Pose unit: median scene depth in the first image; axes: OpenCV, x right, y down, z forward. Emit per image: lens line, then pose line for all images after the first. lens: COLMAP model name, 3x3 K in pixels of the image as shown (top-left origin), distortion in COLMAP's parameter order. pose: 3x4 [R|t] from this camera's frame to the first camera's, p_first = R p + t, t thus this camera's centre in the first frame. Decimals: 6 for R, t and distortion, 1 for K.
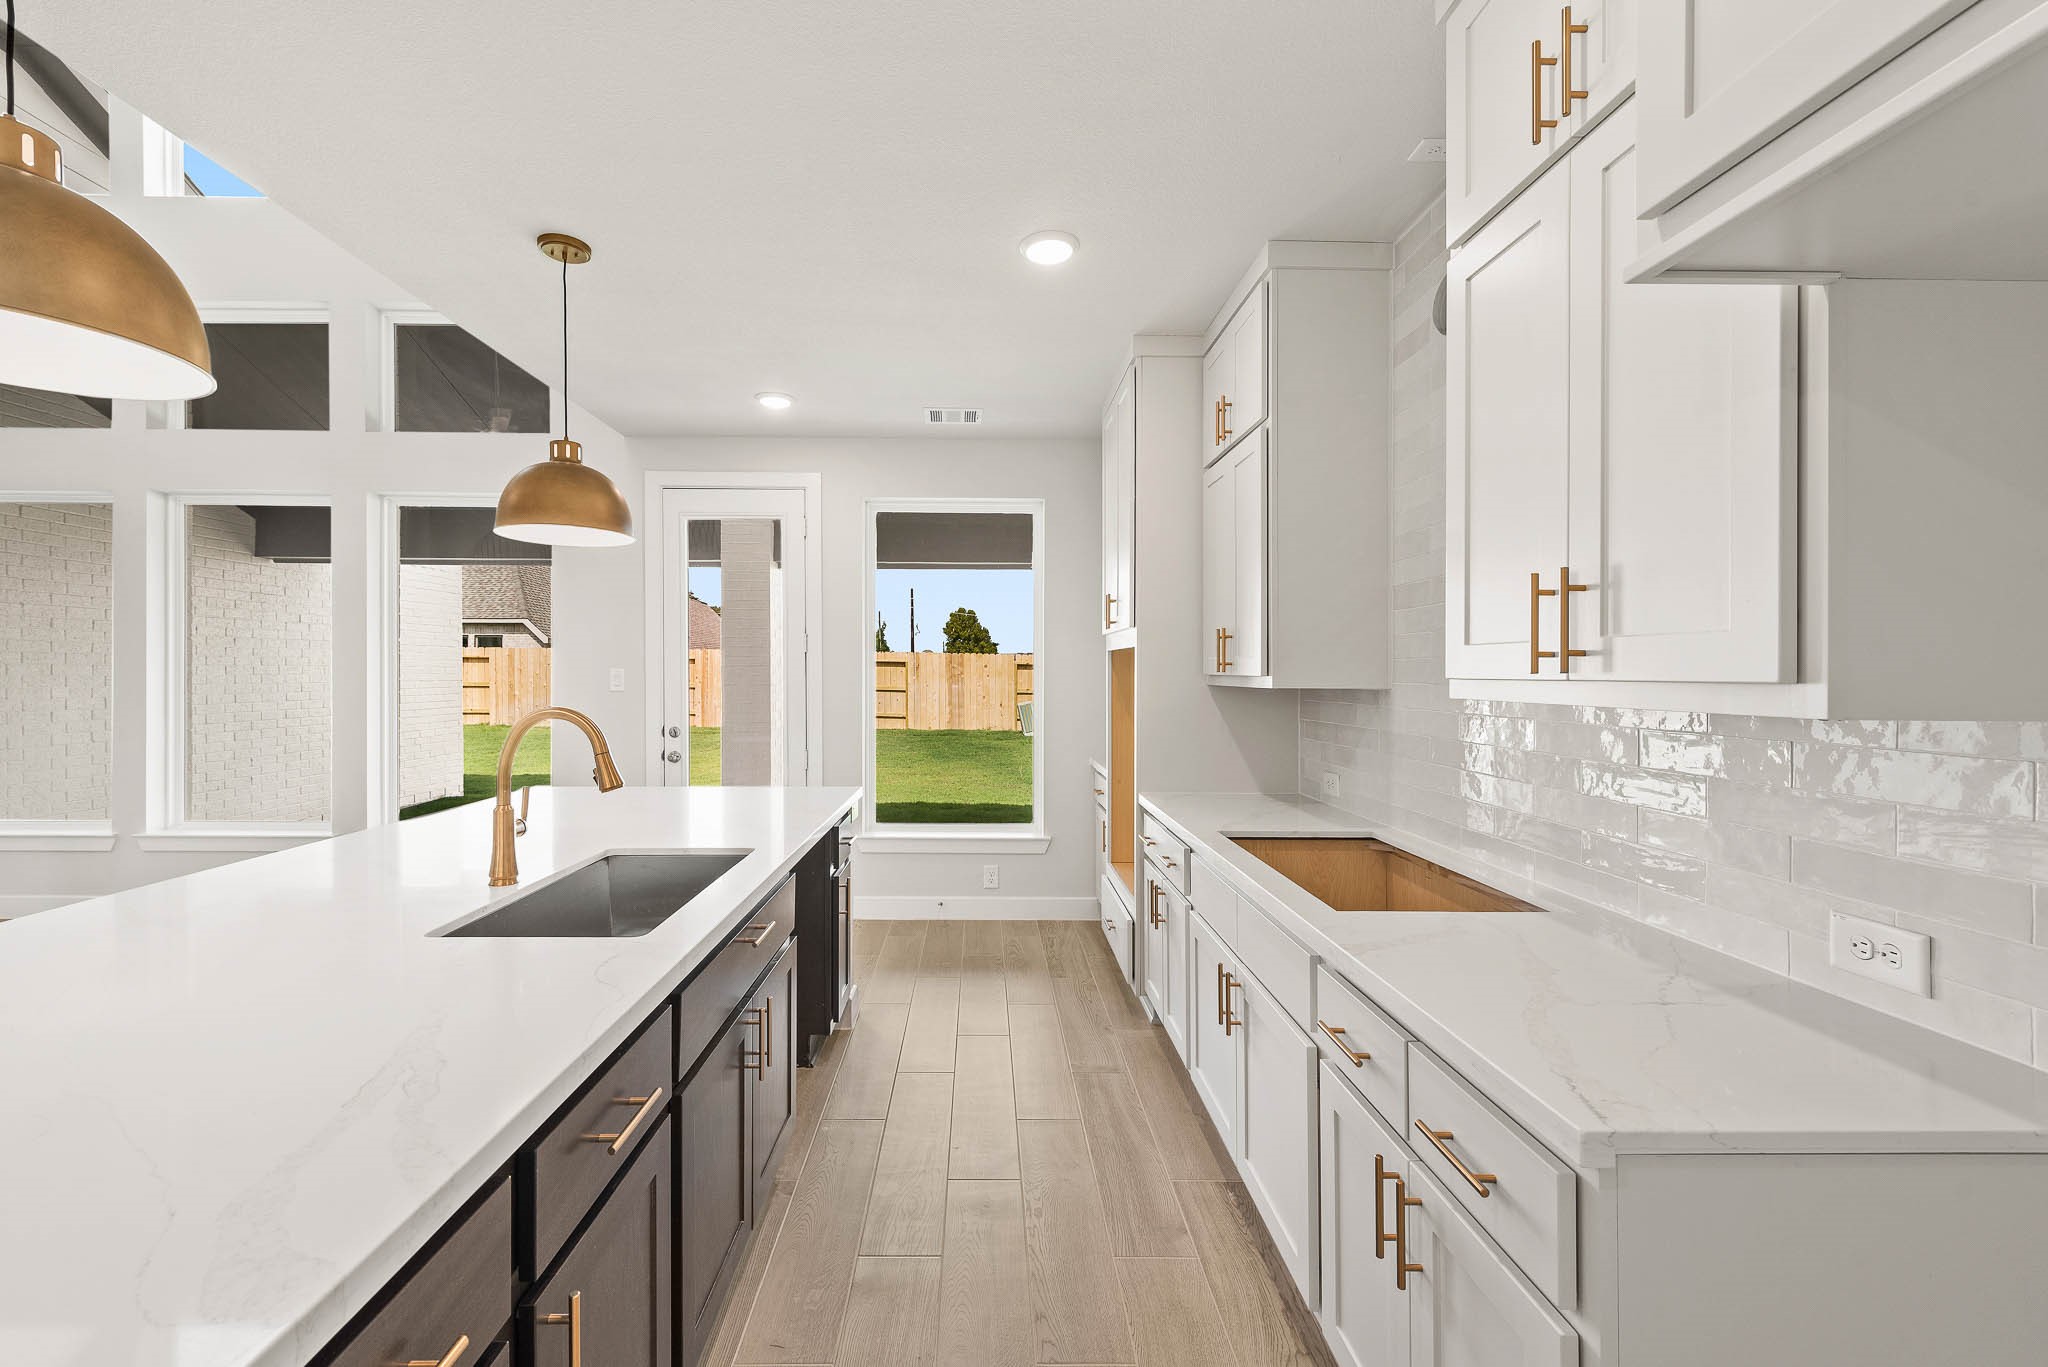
lens RADIAL K [[804.4, 0, 986.8], [0, 804.4, 697.1], [0, 0, 1]] dist [0.011994, -0.003376]
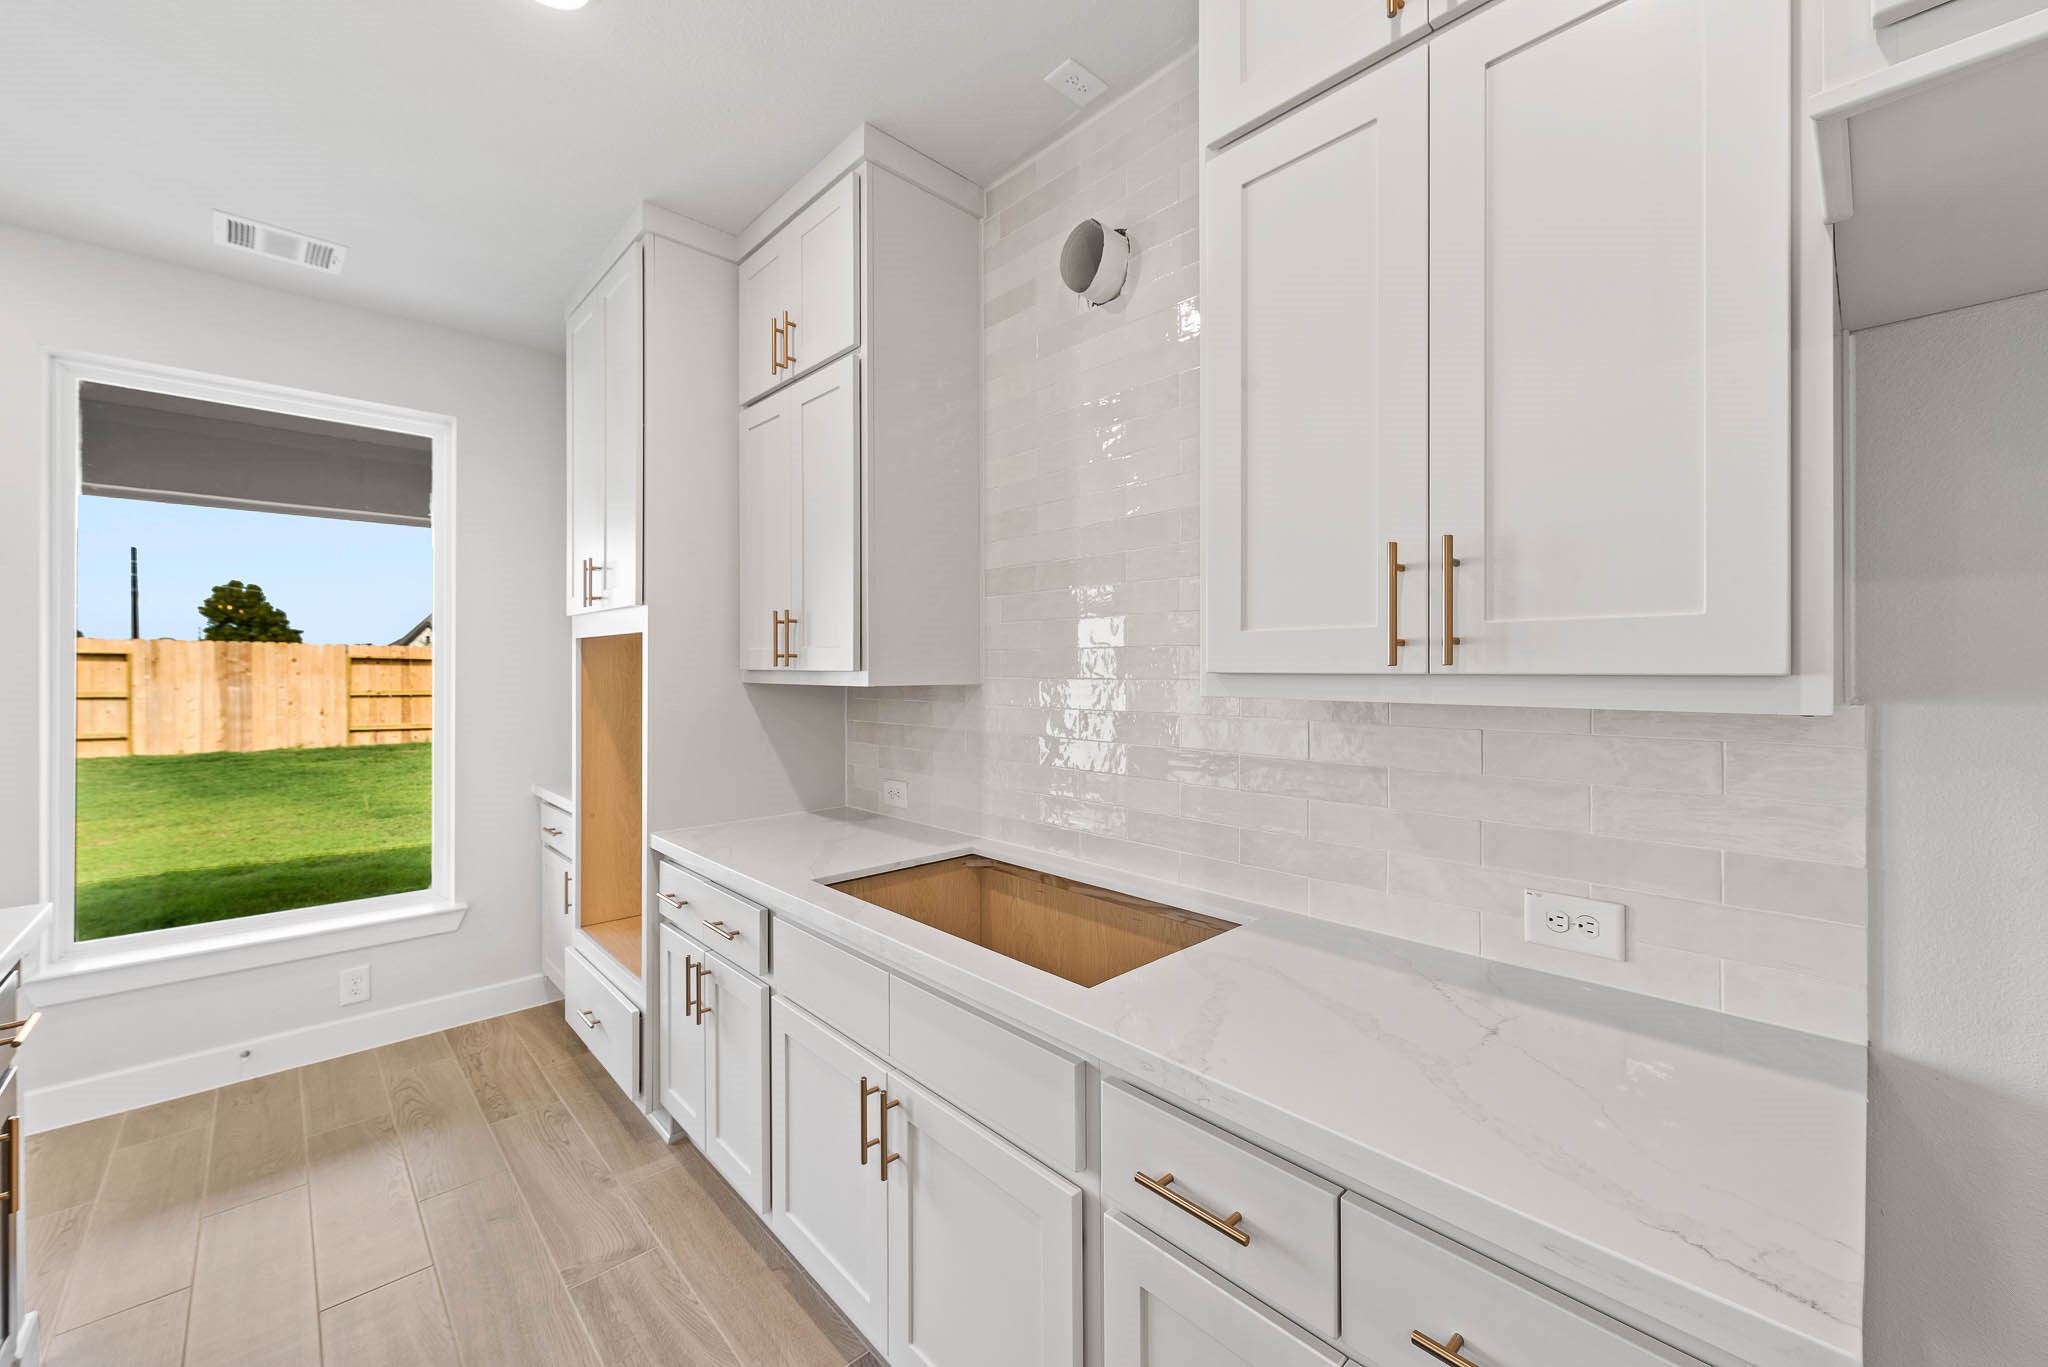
lens RADIAL K [[804.4, 0, 1030.4], [0, 804.4, 668.6], [0, 0, 1]] dist [0.011994, -0.003376]
pose [[0.737689, -0.006453, 0.675109, -0.051711], [0.025533, 0.999506, -0.018345, -0.007552], [-0.674657, 0.030771, 0.737490, 0.238412]]
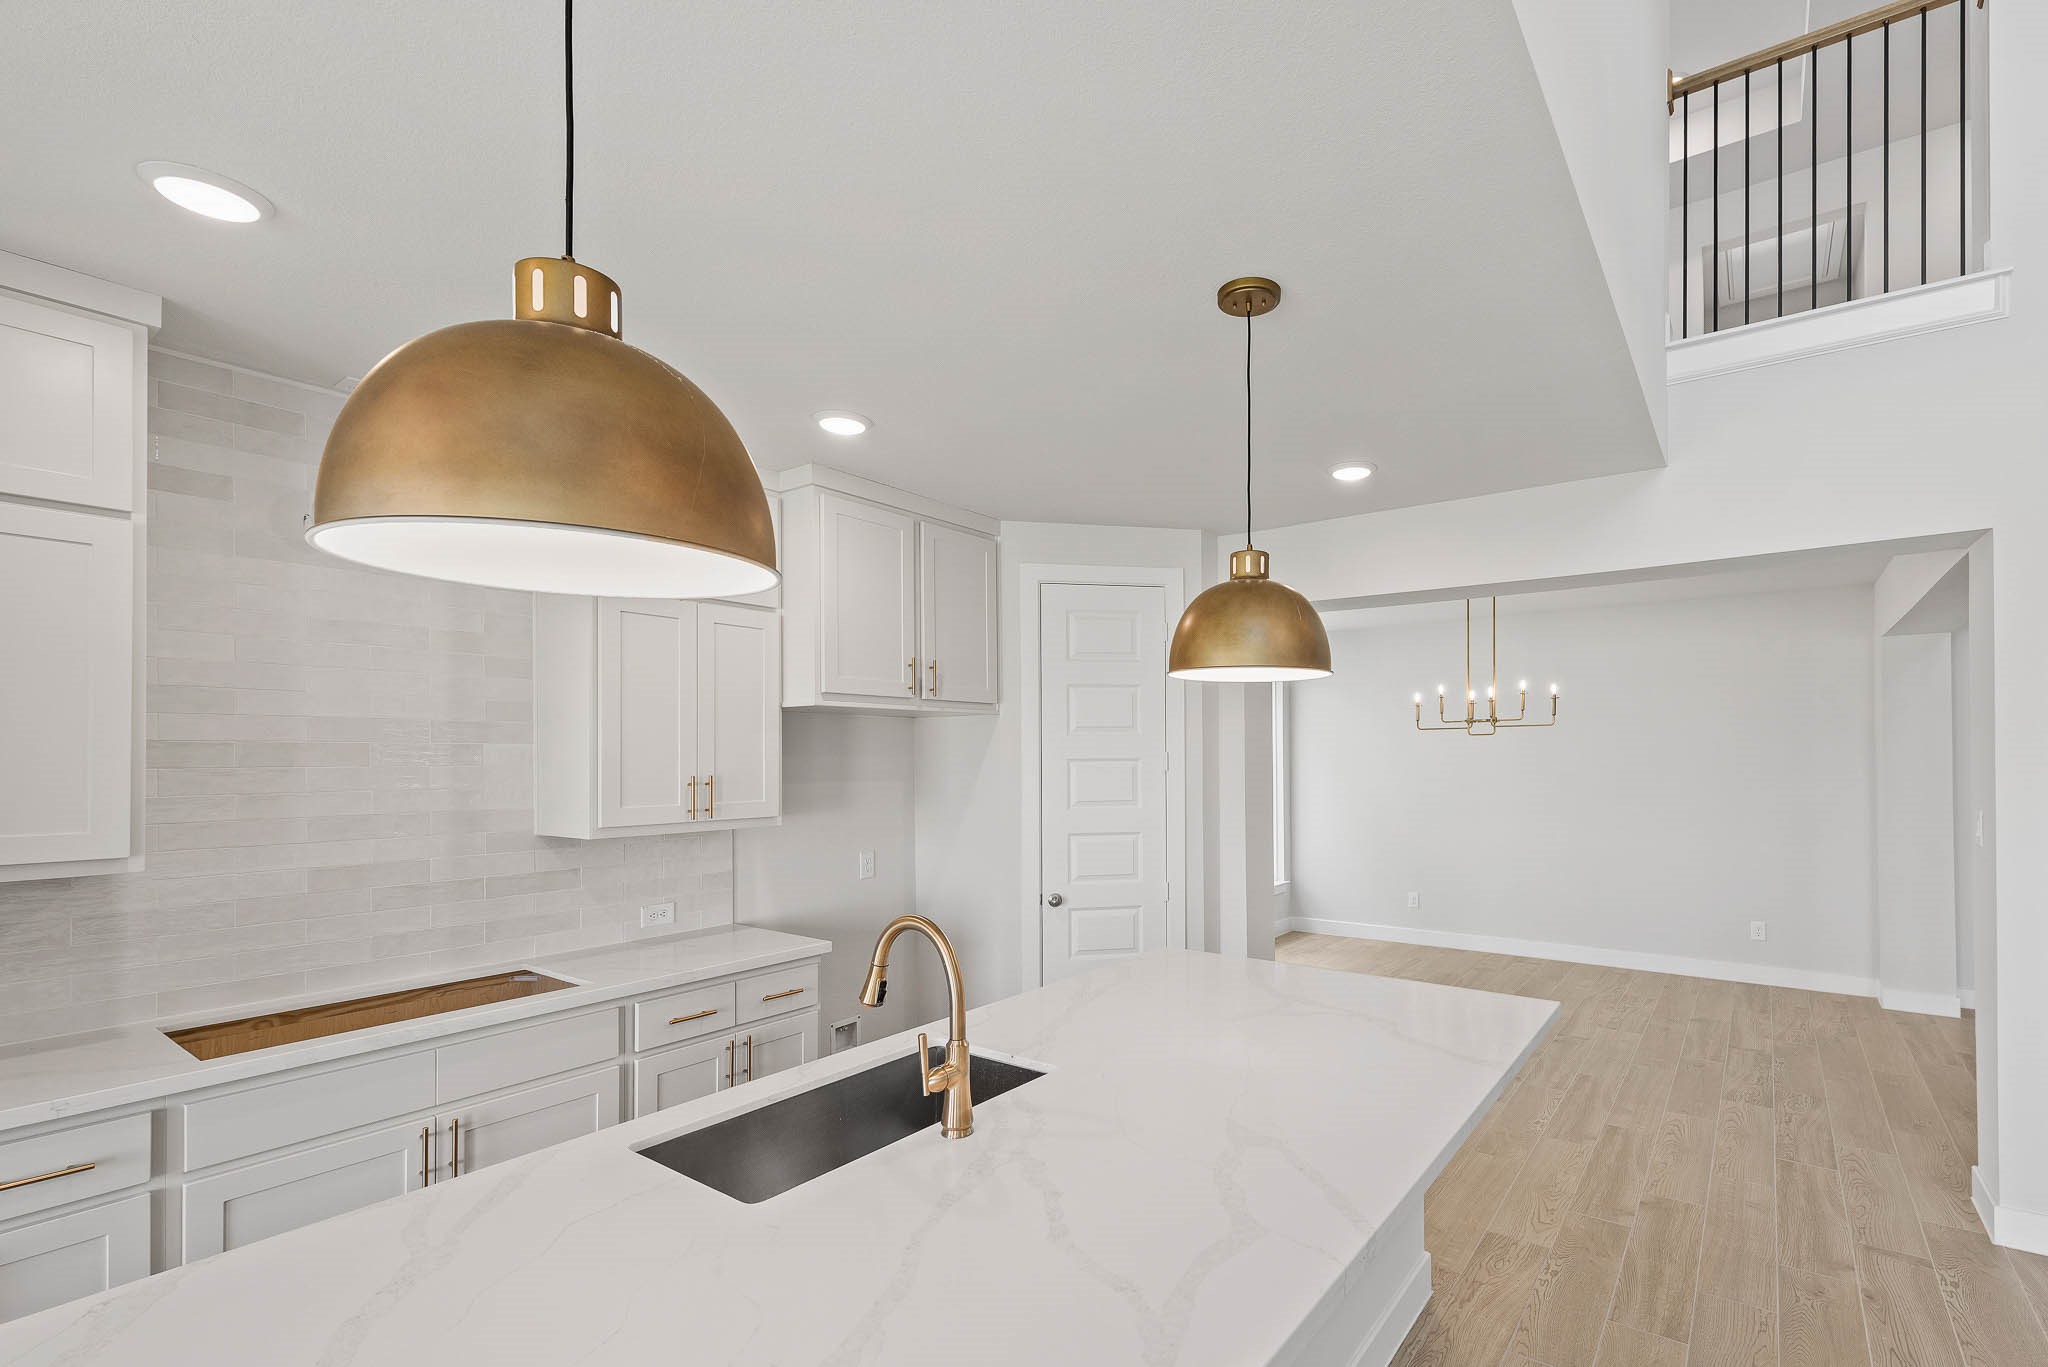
lens RADIAL K [[904.7, 0, 1146.4], [0, 904.7, 747.3], [0, 0, 1]] dist [0.009008, -0.002070]
pose [[-0.819275, 0.003053, 0.573393, -0.706296], [0.016368, 0.999703, 0.018064, -0.098583], [-0.573168, 0.024184, -0.819081, 0.892015]]
